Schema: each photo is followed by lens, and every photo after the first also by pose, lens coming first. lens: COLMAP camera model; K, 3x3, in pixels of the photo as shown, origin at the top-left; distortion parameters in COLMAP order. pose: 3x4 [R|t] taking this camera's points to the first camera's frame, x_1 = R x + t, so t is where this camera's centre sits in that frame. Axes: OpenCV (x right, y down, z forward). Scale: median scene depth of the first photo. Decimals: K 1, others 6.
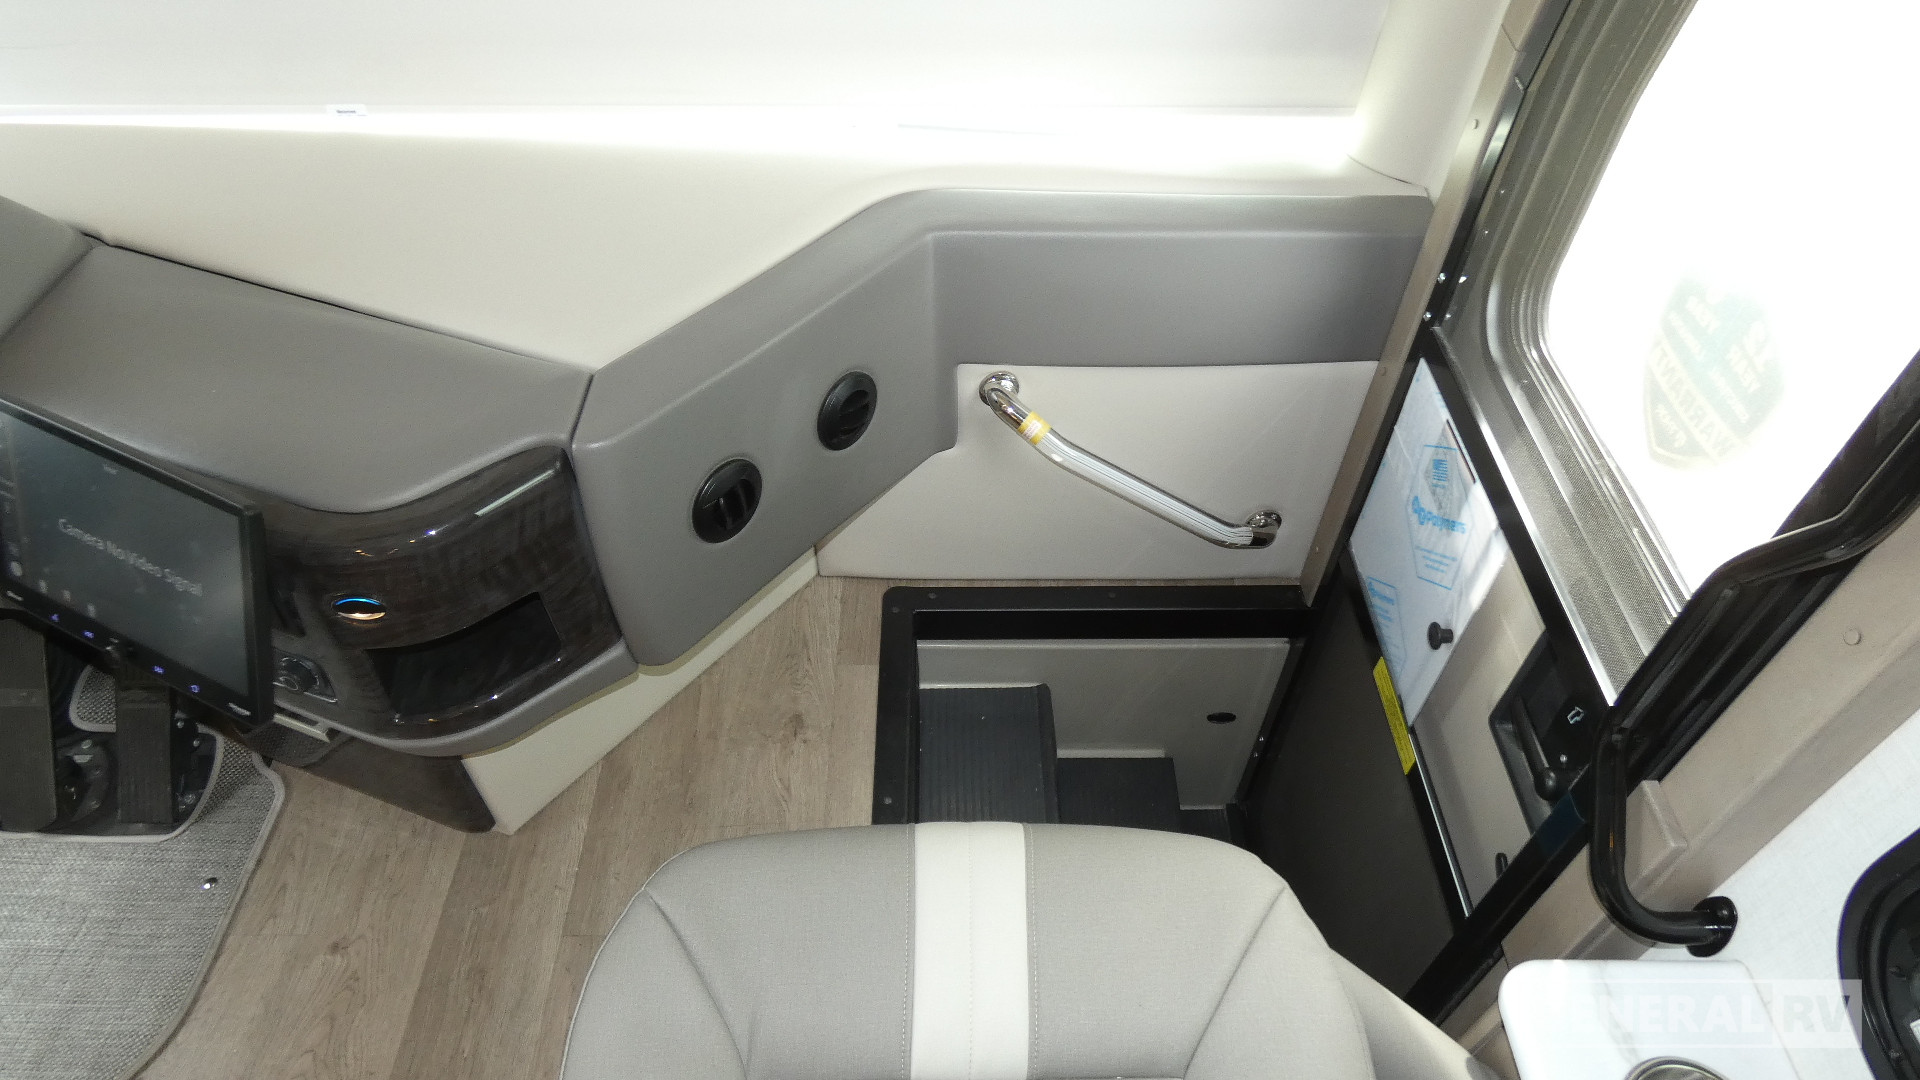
lens RADIAL K [[1147.9, 0, 968.9], [0, 1147.9, 530.0], [0, 0, 1]] dist [-0.002963, -0.003733]
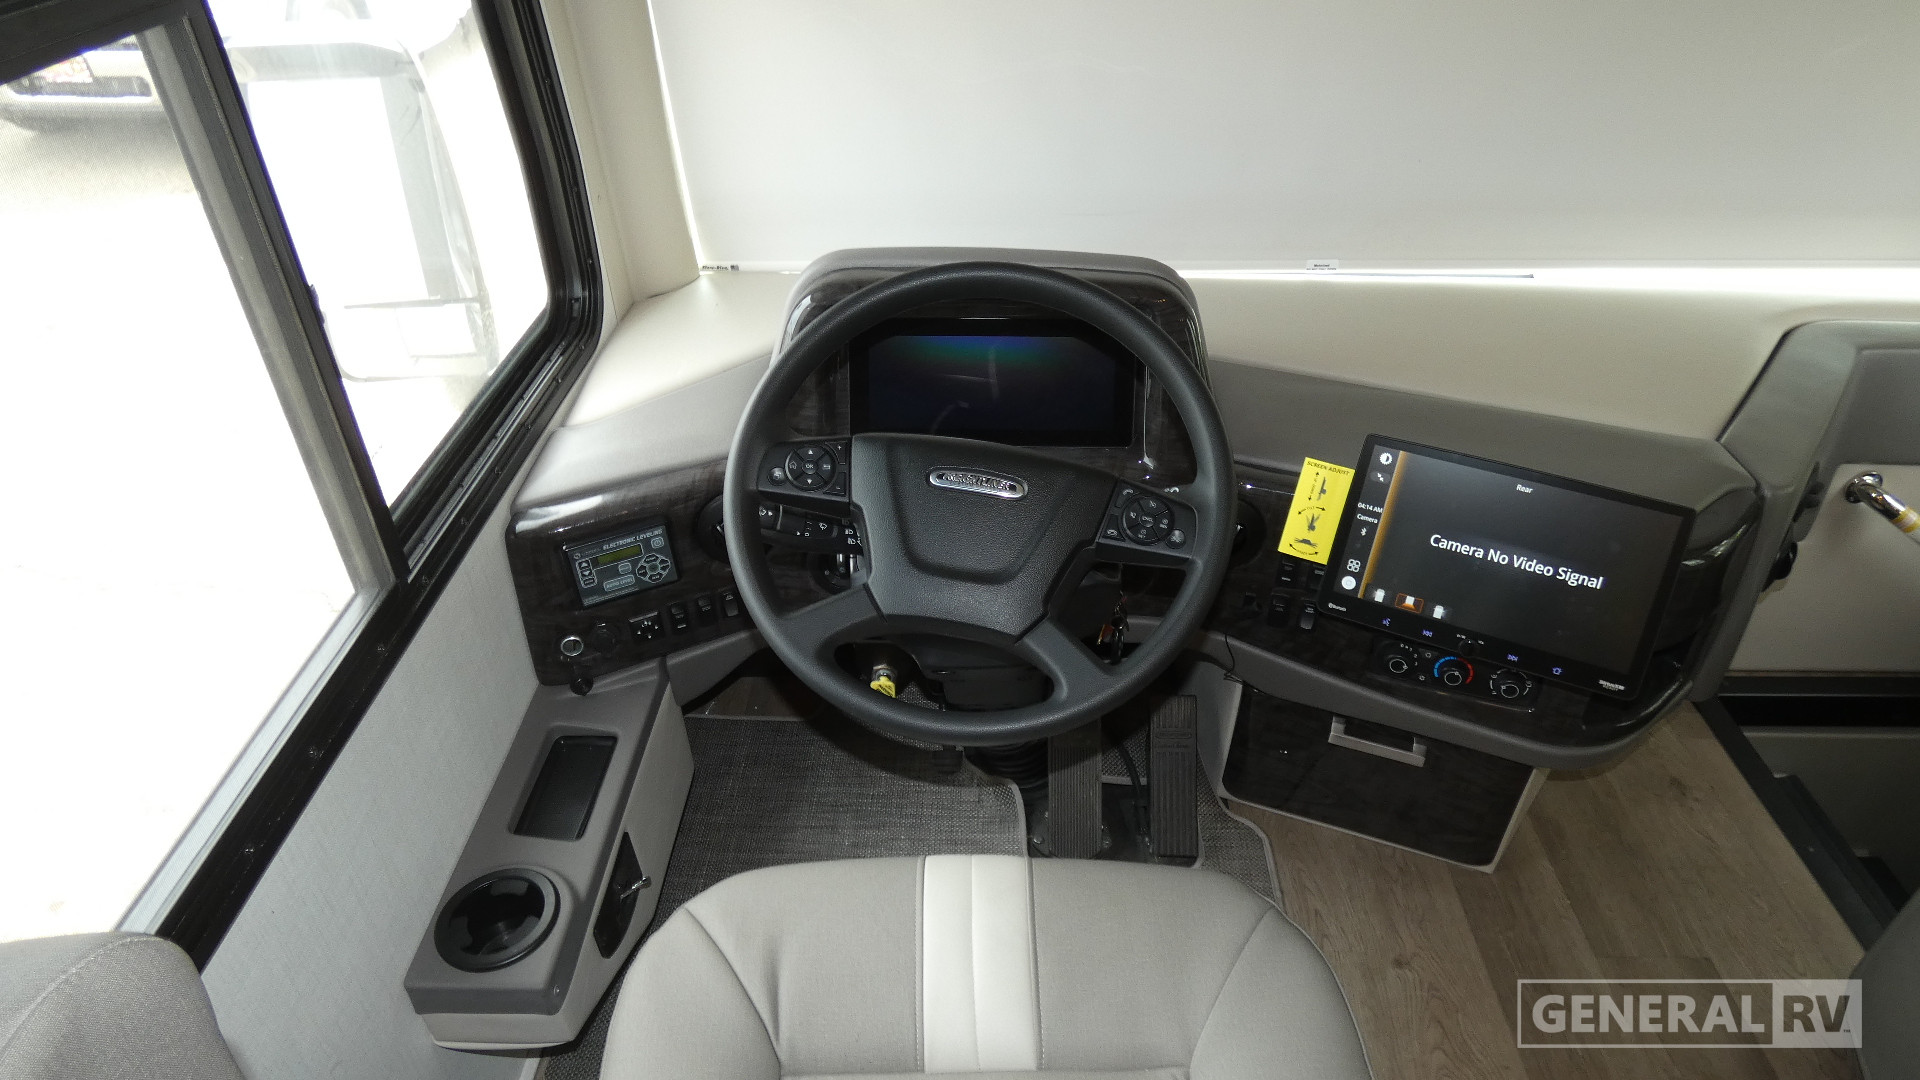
lens RADIAL K [[1147.9, 0, 951.6], [0, 1147.9, 538.7], [0, 0, 1]] dist [-0.002963, -0.003733]
pose [[0.999417, 0.001234, -0.034118, -0.942592], [-0.007852, 0.980866, -0.194527, 0.179084], [0.033225, 0.194681, 0.980304, -0.183906]]
